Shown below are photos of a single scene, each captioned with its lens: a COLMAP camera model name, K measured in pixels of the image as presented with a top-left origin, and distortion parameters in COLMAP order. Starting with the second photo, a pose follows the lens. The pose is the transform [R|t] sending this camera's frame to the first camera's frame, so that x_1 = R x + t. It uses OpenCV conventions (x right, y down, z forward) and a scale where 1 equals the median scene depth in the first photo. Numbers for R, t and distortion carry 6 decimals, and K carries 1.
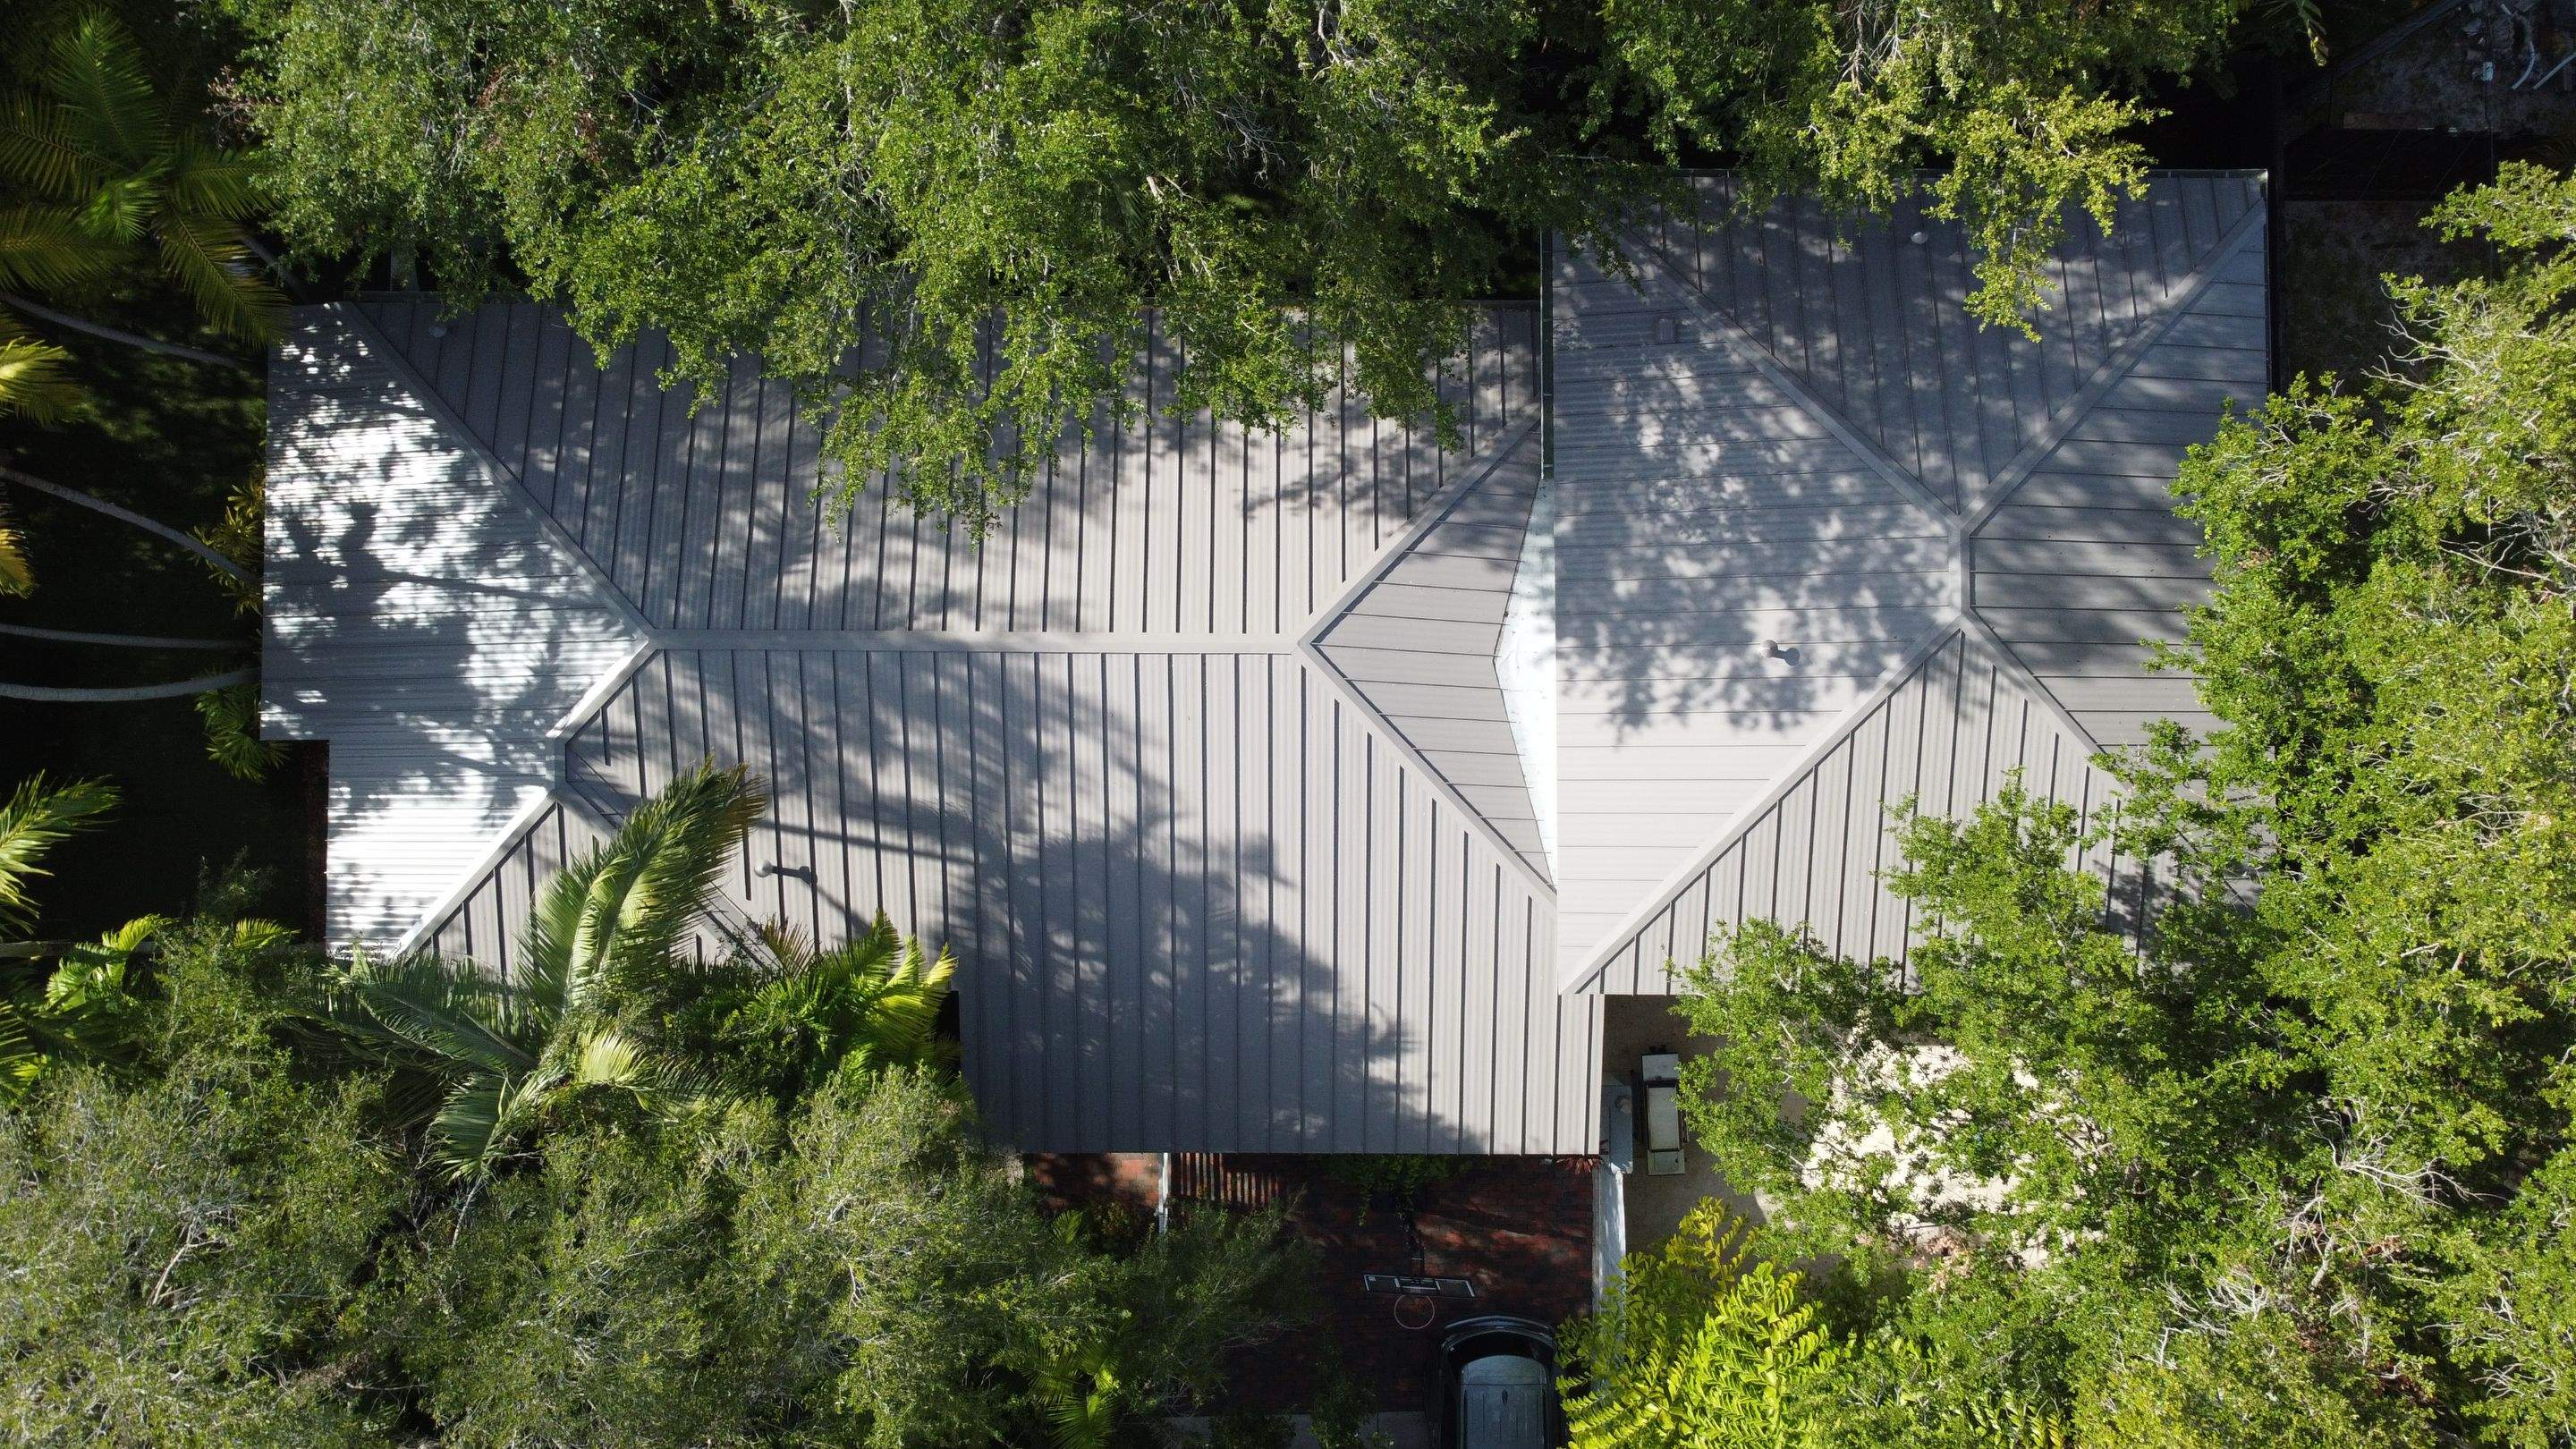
lens RADIAL K [[1909.2, 0, 1284.9], [0, 1909.2, 745.1], [0, 0, 1]] dist [-0.022176, -0.005809]
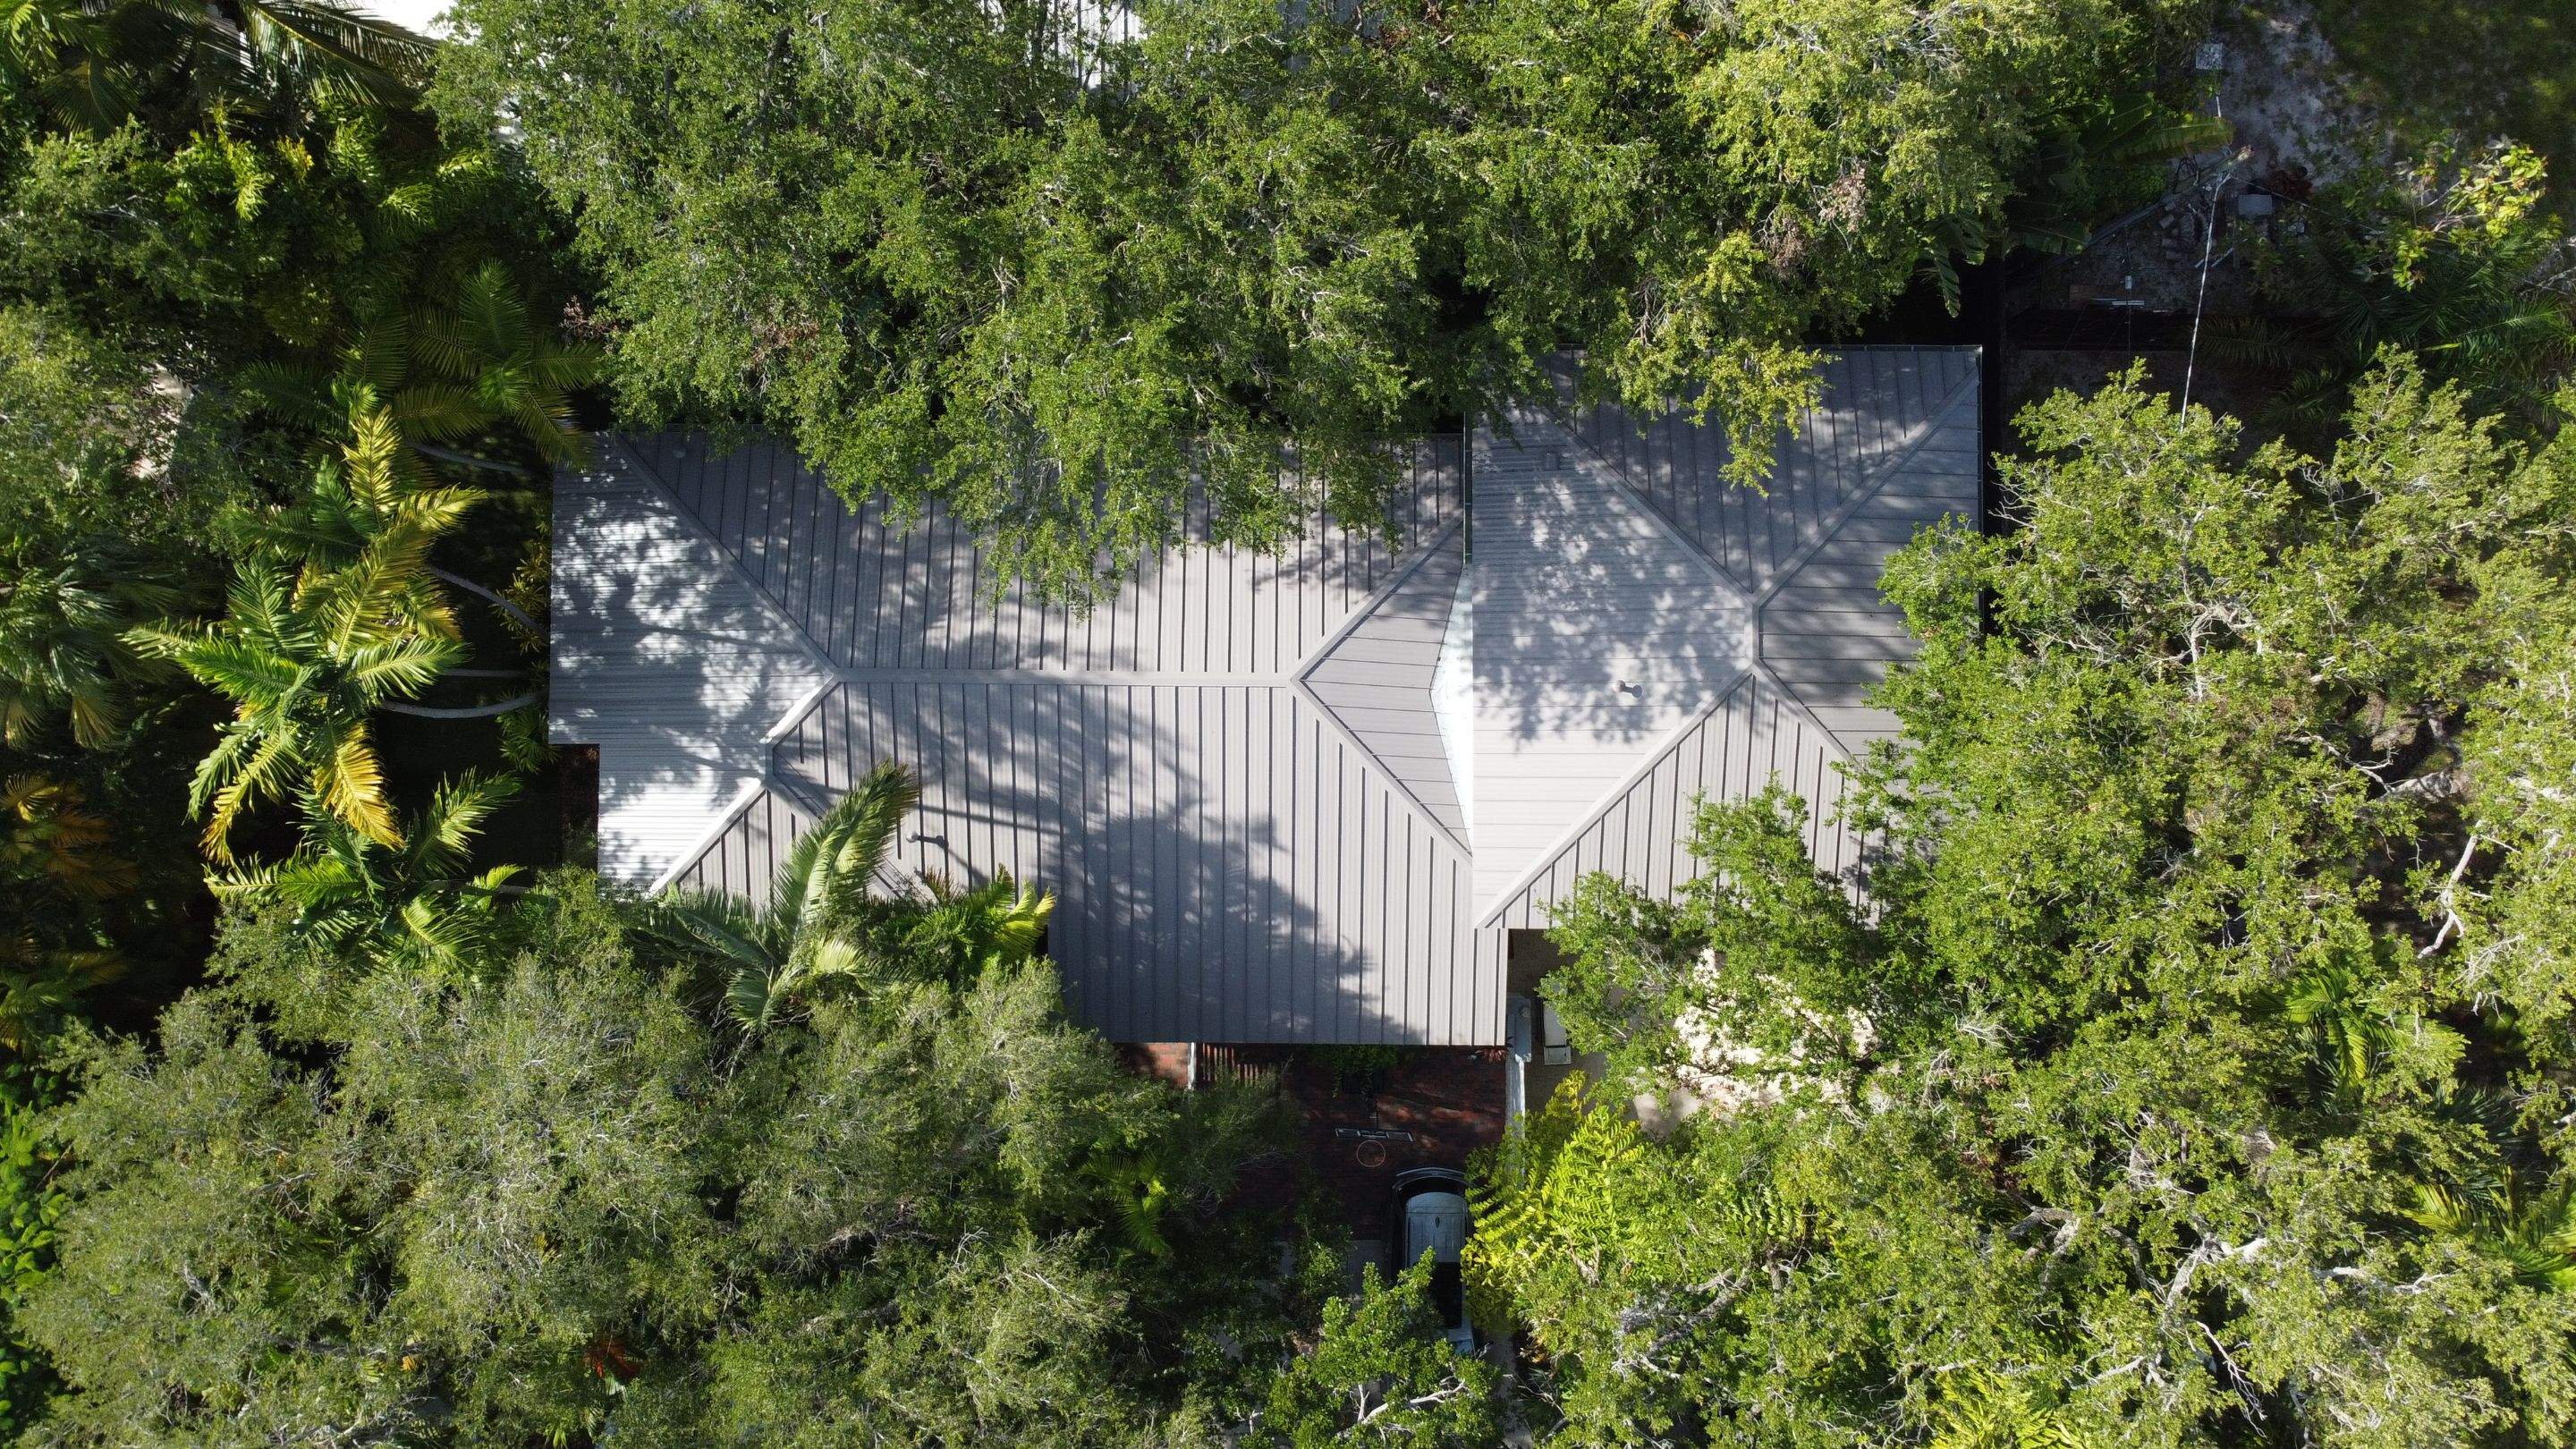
lens RADIAL K [[1909.2, 0, 1290.9], [0, 1909.2, 728.5], [0, 0, 1]] dist [-0.022176, -0.005809]
pose [[0.999982, 0.005256, 0.002988, 0.002962], [-0.005239, 0.999970, -0.005639, -0.009231], [-0.003017, 0.005623, 0.999980, -0.419439]]
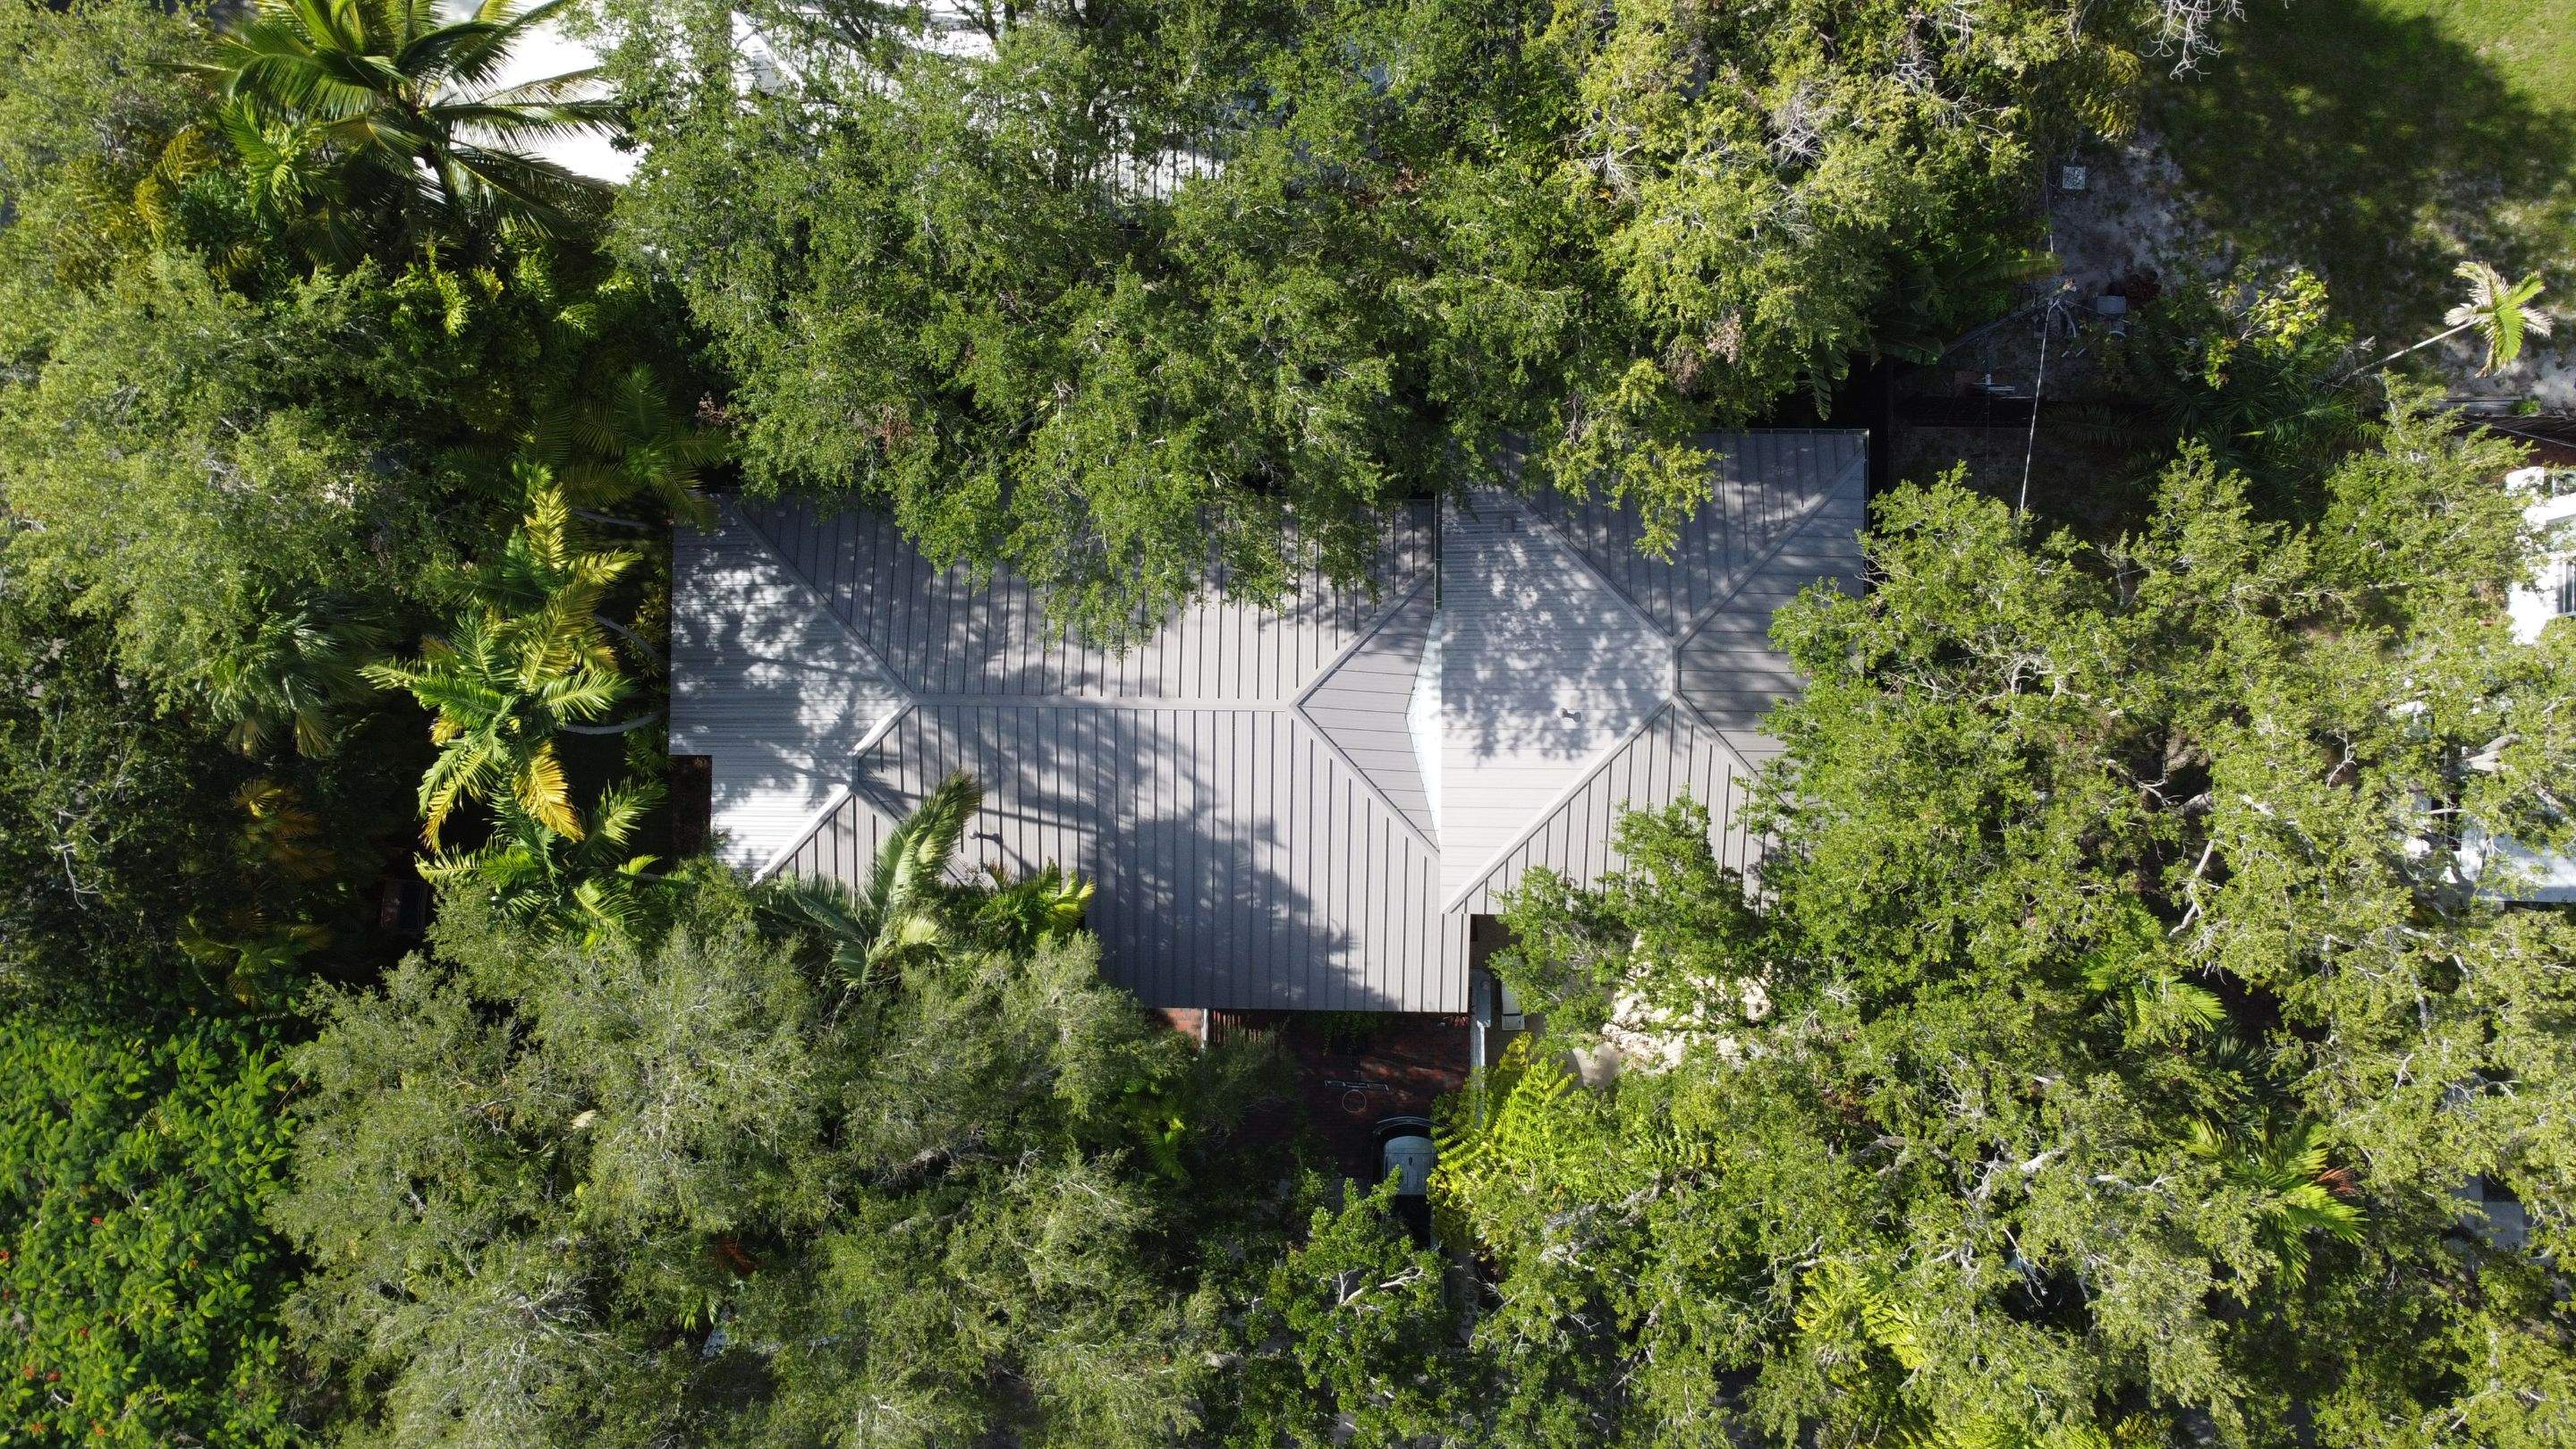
lens RADIAL K [[1909.2, 0, 1294.4], [0, 1909.2, 717.3], [0, 0, 1]] dist [-0.022176, -0.005809]
pose [[0.999932, 0.011324, 0.002707, 0.006690], [-0.011288, 0.999852, -0.013012, -0.020759], [-0.002854, 0.012980, 0.999912, -0.706180]]
